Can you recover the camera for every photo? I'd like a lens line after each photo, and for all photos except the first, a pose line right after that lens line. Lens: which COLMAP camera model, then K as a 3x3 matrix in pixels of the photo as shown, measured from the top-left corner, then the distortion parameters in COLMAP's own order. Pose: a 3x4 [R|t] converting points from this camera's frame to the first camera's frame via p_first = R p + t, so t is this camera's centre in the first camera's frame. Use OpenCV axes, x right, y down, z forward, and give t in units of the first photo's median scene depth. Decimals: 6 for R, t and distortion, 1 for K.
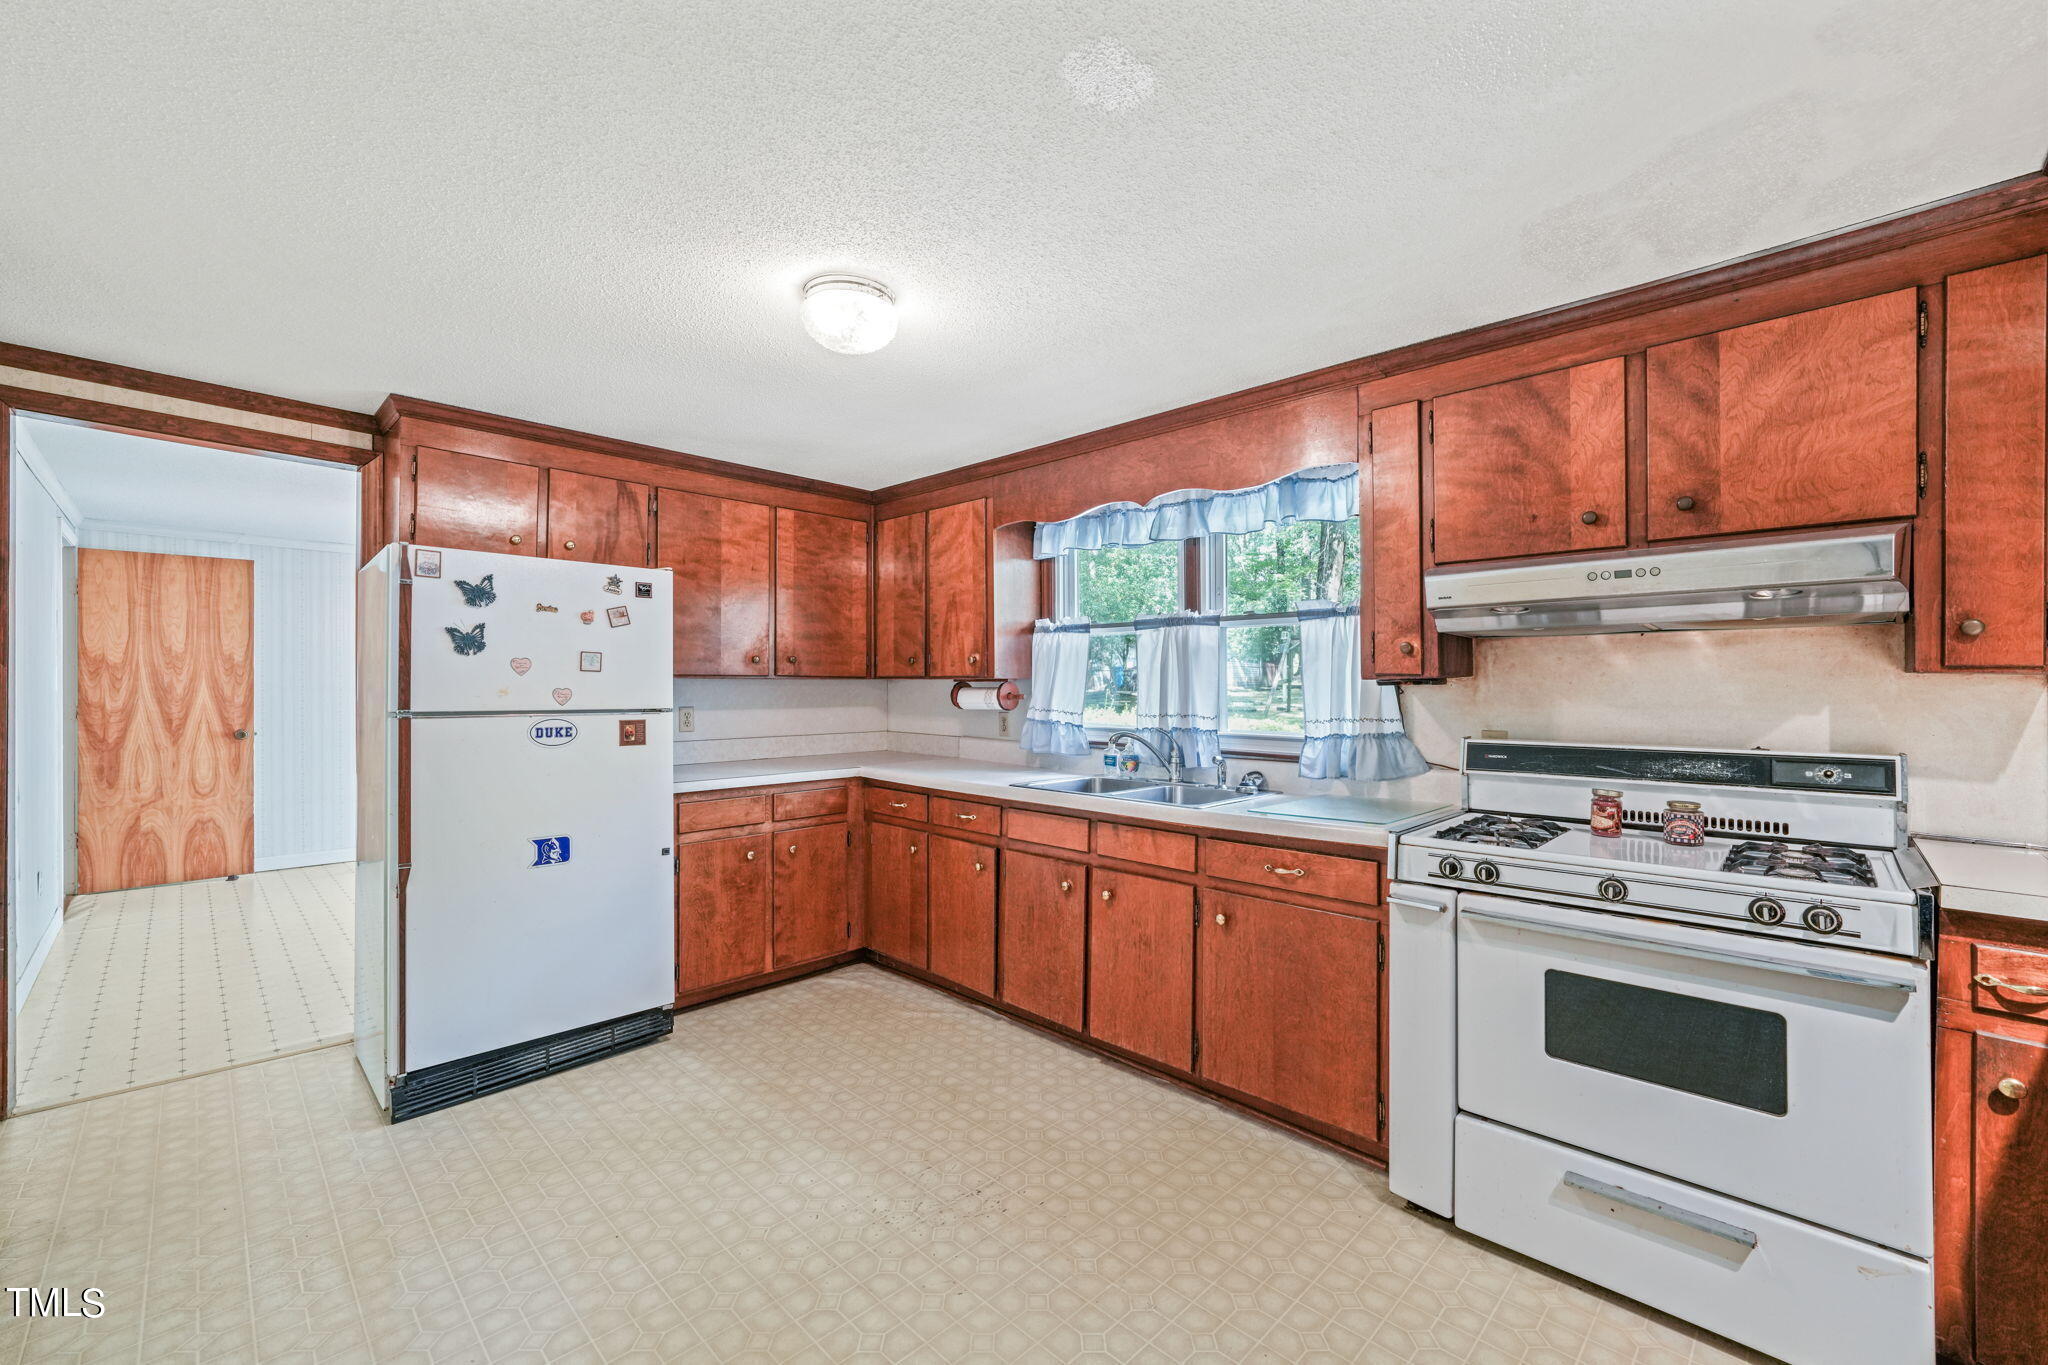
lens RADIAL K [[857.3, 0, 1033.8], [0, 857.3, 684.0], [0, 0, 1]] dist [-0.007535, 0.004548]
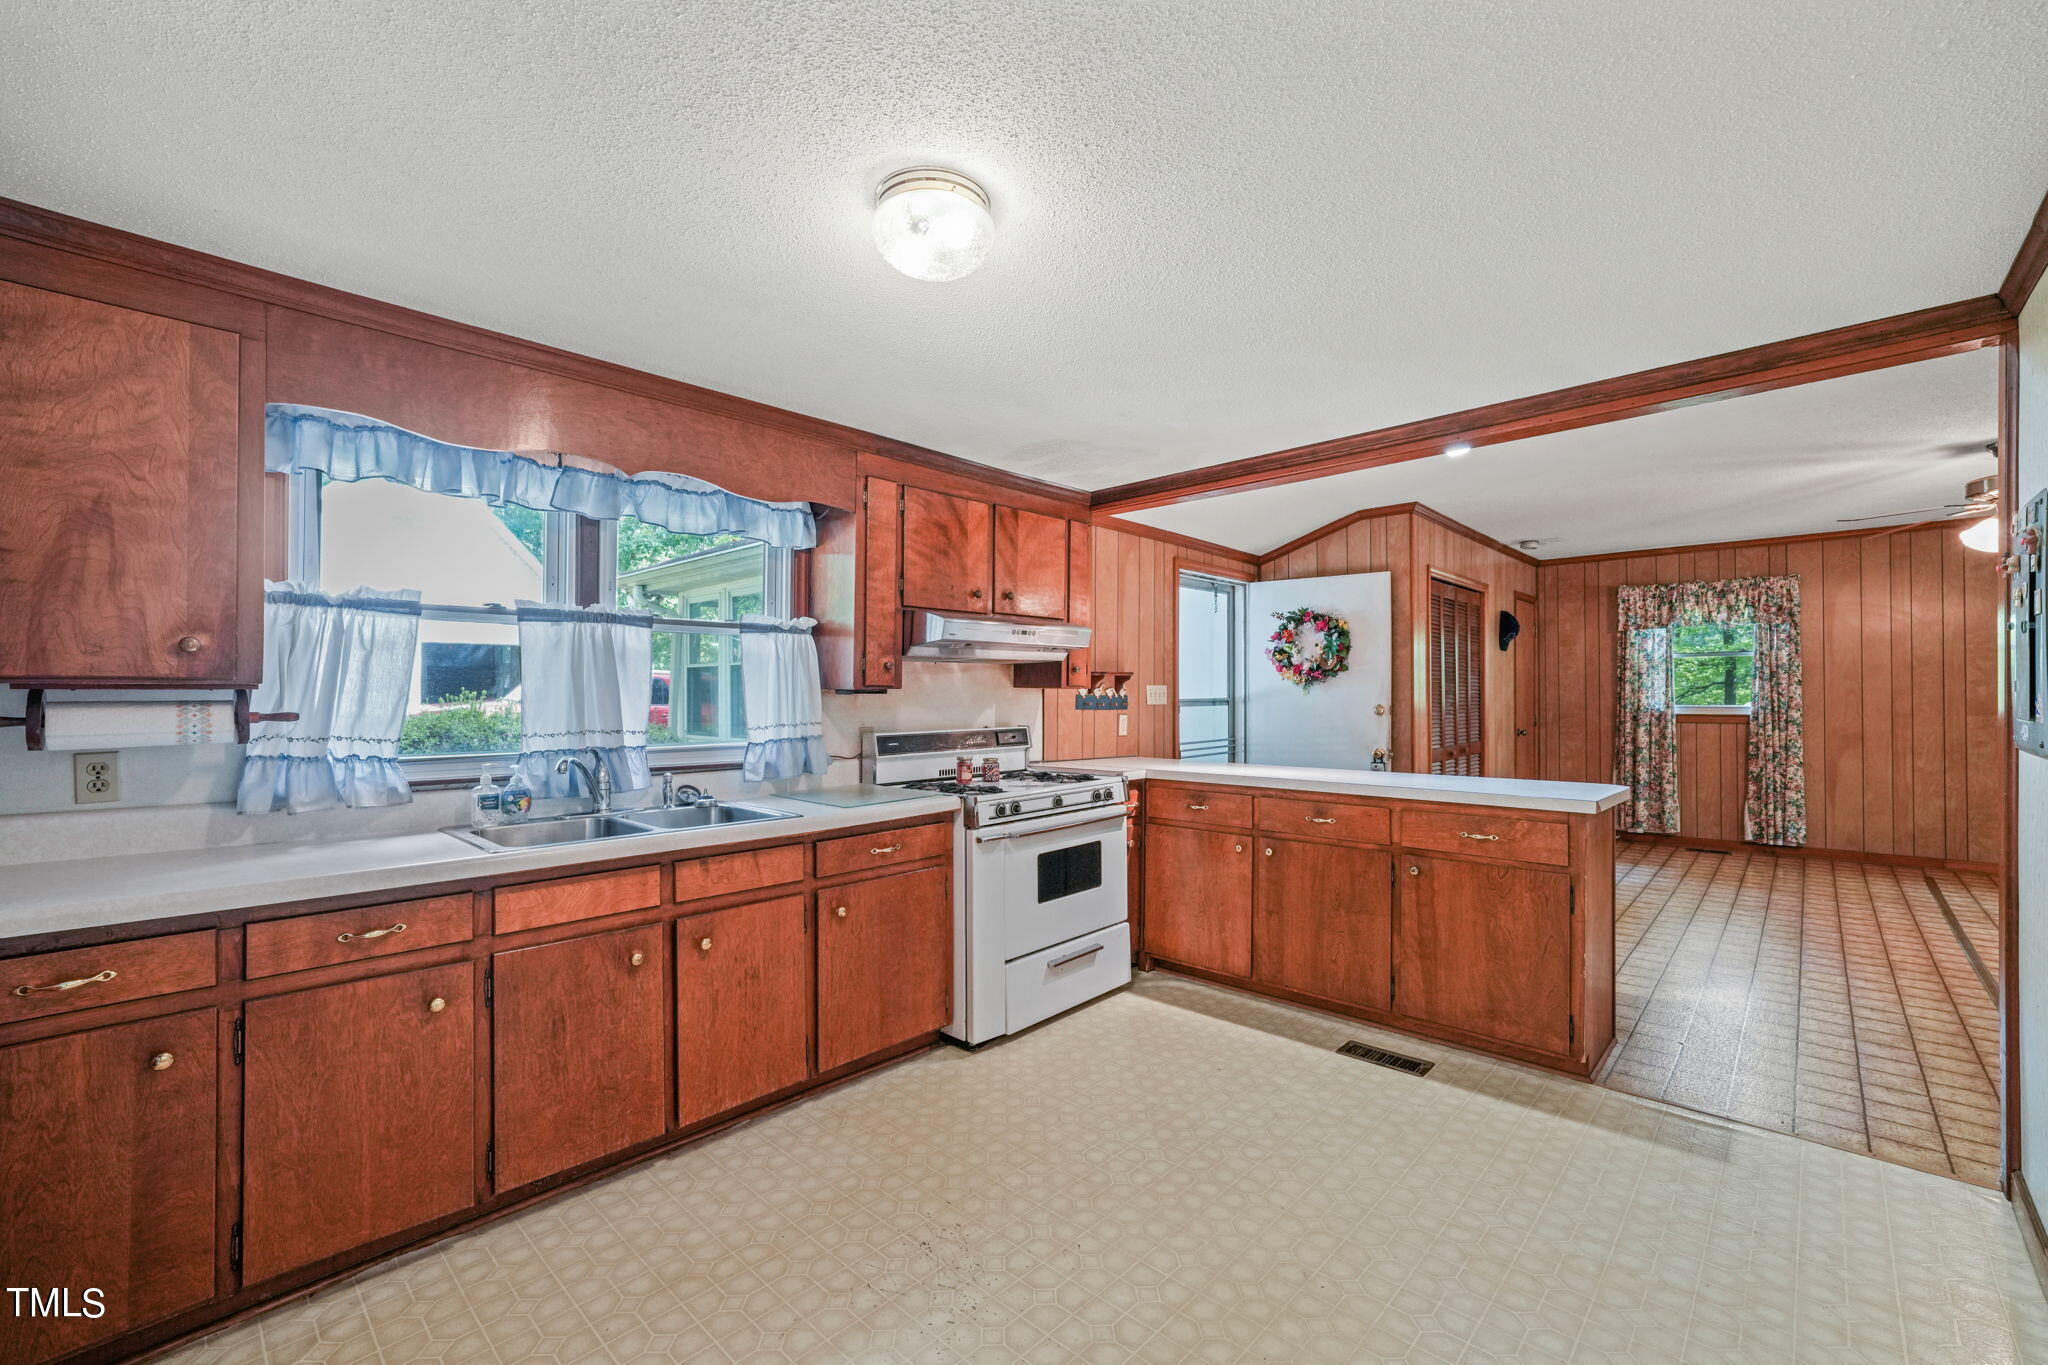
lens RADIAL K [[823.1, 0, 1052.3], [0, 823.1, 695.0], [0, 0, 1]] dist [-0.003305, 0.000049]
pose [[-0.029924, -0.001631, 0.999551, -0.617681], [0.001026, 0.999998, 0.001662, 0.000792], [-0.999552, 0.001075, -0.029923, 0.575829]]
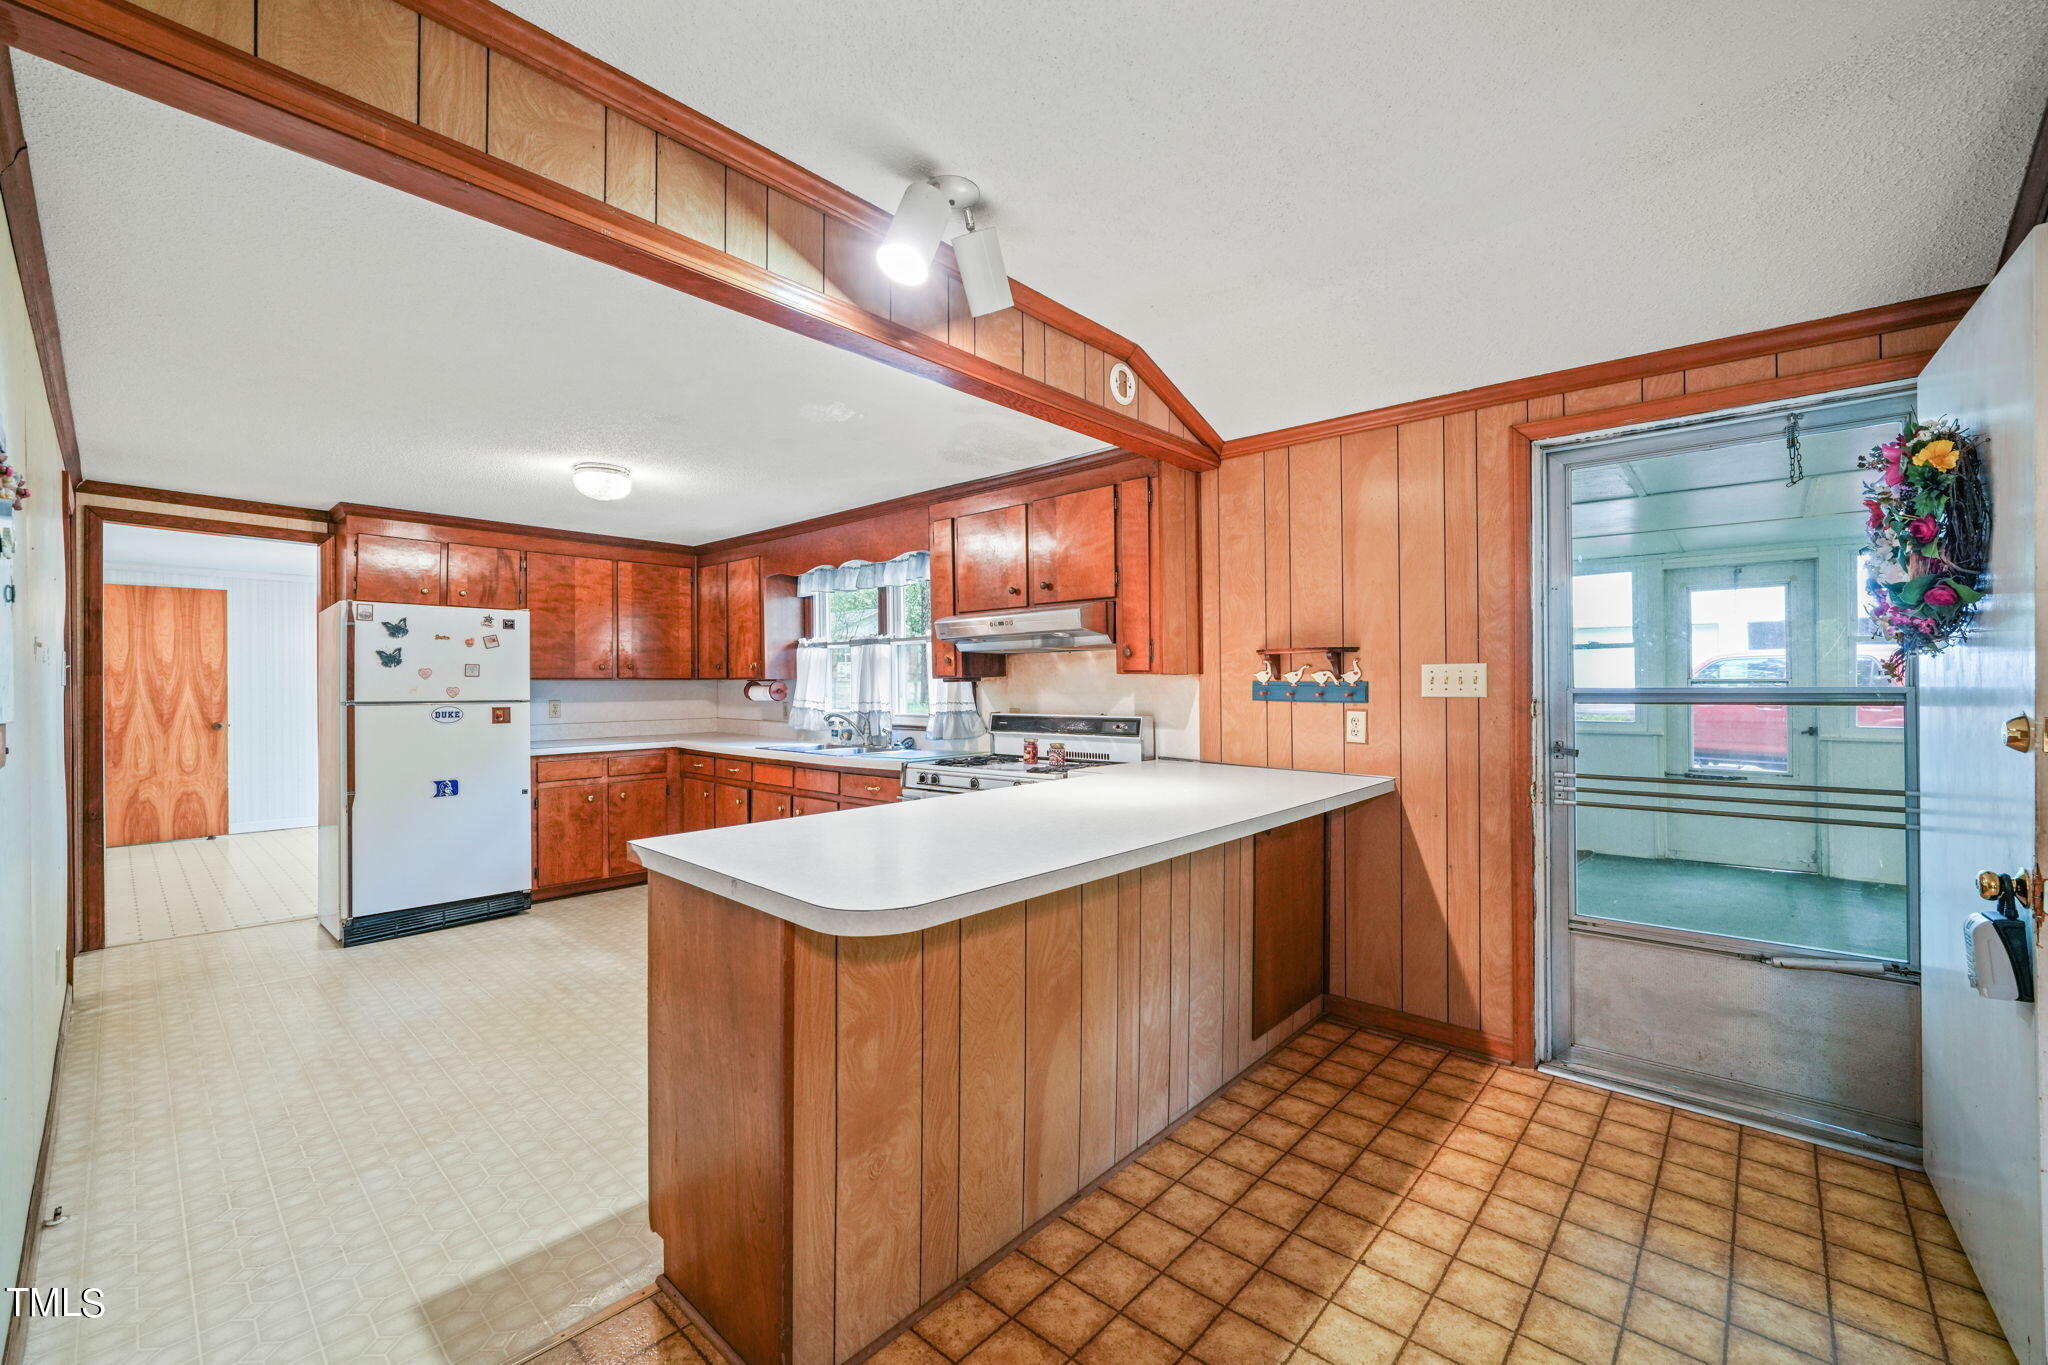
lens RADIAL K [[838.8, 0, 1024.0], [0, 838.8, 682.5], [0, 0, 1]] dist [-0.002197, 0.004195]
pose [[0.999083, -0.006287, 0.042359, 0.381746], [0.006300, 0.999980, -0.000179, 0.002778], [-0.042357, 0.000446, 0.999102, -0.519896]]
